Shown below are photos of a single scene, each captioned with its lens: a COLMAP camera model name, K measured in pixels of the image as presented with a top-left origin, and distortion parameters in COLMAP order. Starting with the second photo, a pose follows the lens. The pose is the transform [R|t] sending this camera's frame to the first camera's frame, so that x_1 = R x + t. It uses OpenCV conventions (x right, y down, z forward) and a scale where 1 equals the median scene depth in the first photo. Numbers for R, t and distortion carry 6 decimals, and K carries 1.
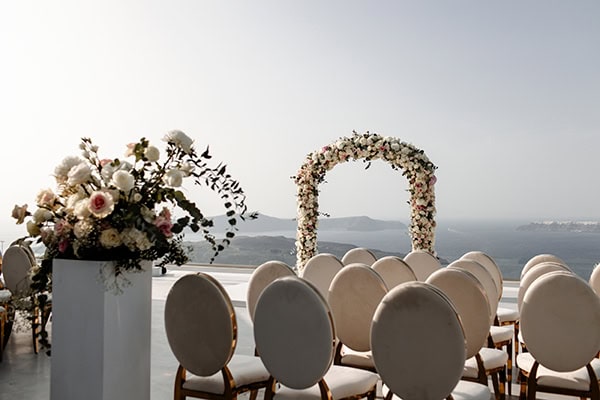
lens RADIAL K [[592.6, 0, 308.5], [0, 592.6, 187.4], [0, 0, 1]] dist [0.014290, -0.004157]
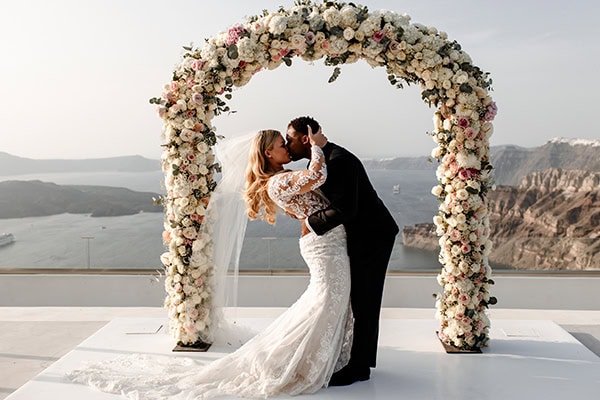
lens RADIAL K [[631.0, 0, 306.7], [0, 631.0, 185.9], [0, 0, 1]] dist [0.005484, -0.000031]
pose [[0.935605, -0.030920, 0.351692, -0.085027], [-0.003994, 0.995167, 0.098118, -0.001888], [-0.353026, -0.093205, 0.930960, 0.562901]]
